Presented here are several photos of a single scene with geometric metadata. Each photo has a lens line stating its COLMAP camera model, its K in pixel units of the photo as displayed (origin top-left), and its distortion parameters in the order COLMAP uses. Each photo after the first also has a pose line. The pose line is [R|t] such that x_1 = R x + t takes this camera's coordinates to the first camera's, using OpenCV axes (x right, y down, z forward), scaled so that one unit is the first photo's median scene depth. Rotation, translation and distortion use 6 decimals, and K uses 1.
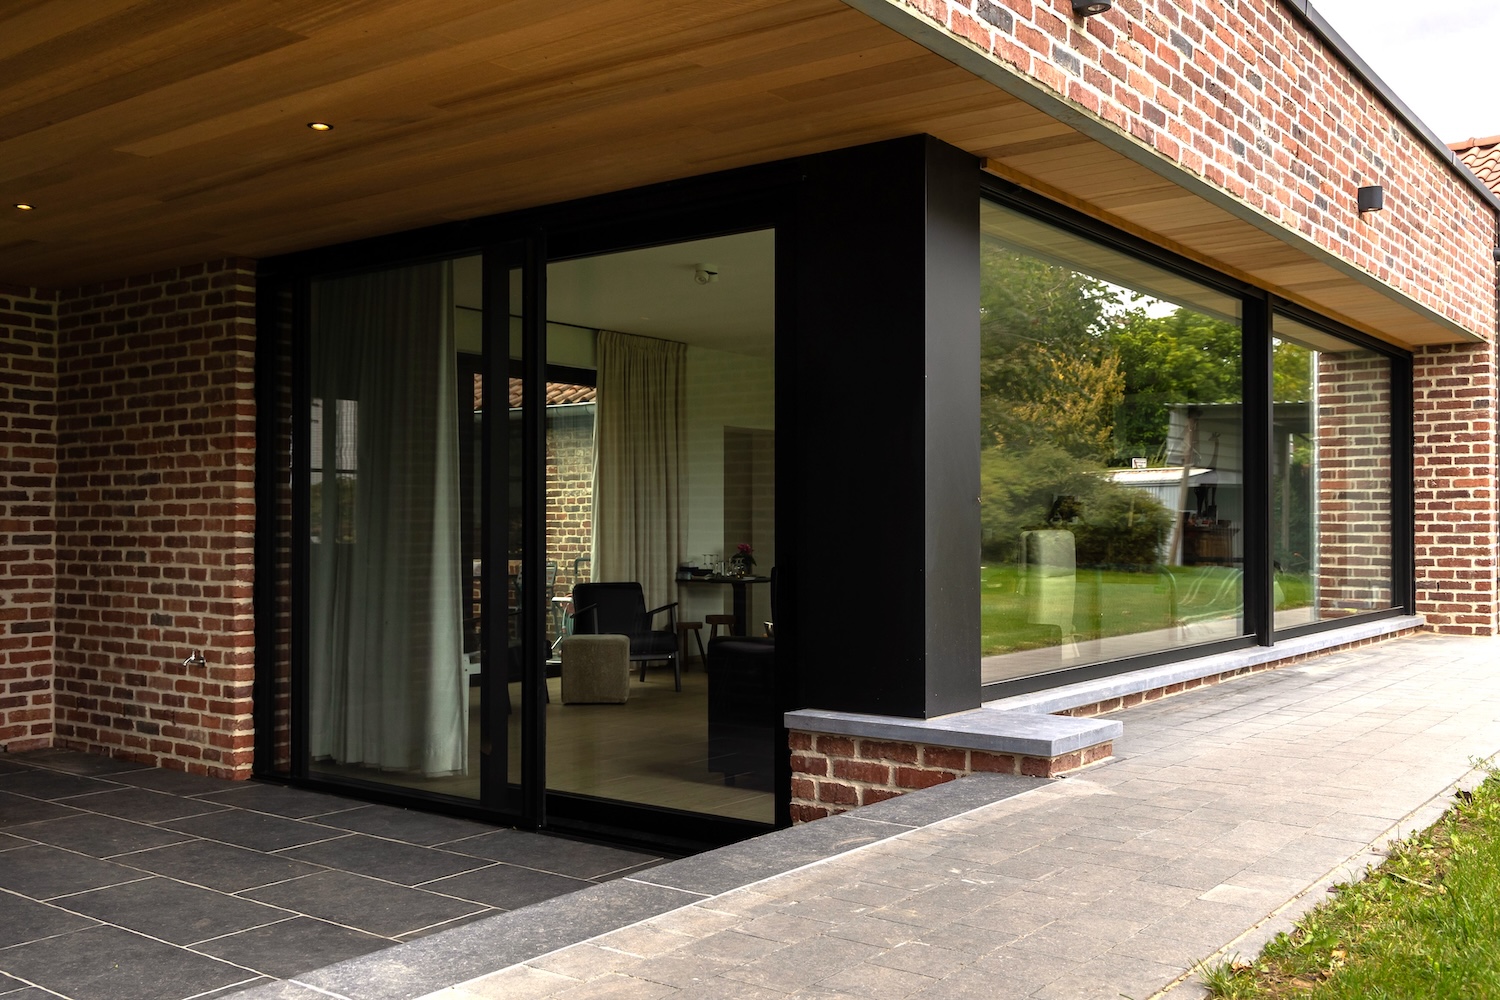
lens RADIAL K [[1329.6, 0, 750.0], [0, 1329.6, 500.0], [0, 0, 1]] dist [0.004550, 0.004672]
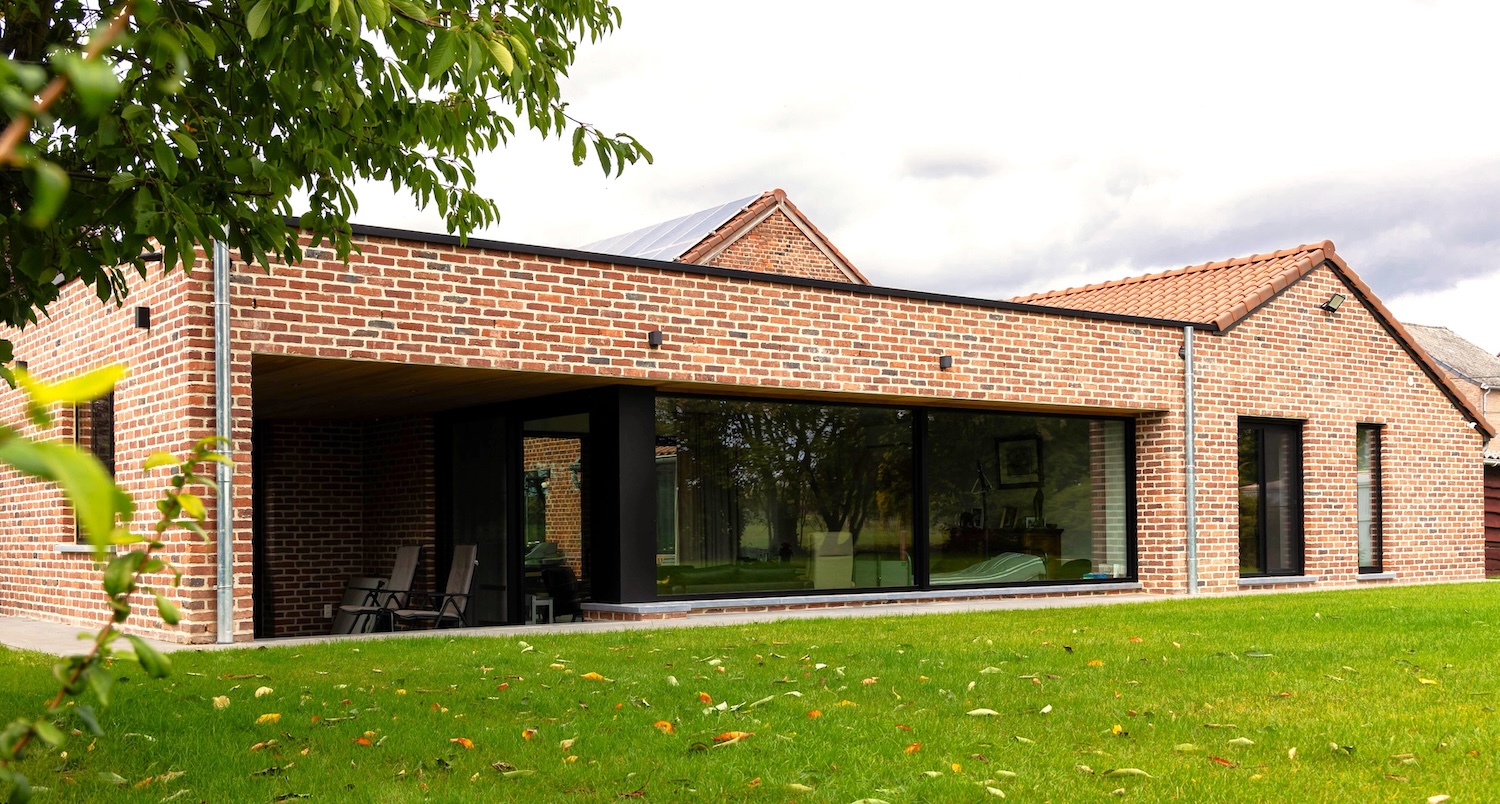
lens RADIAL K [[1404.5, 0, 758.3], [0, 1404.5, 523.6], [0, 0, 1]] dist [0.018027, -0.003130]
pose [[0.962701, -0.013394, -0.270235, 0.724047], [0.016774, 0.999807, 0.010201, -0.011954], [0.270047, -0.014353, 0.962740, -1.028323]]
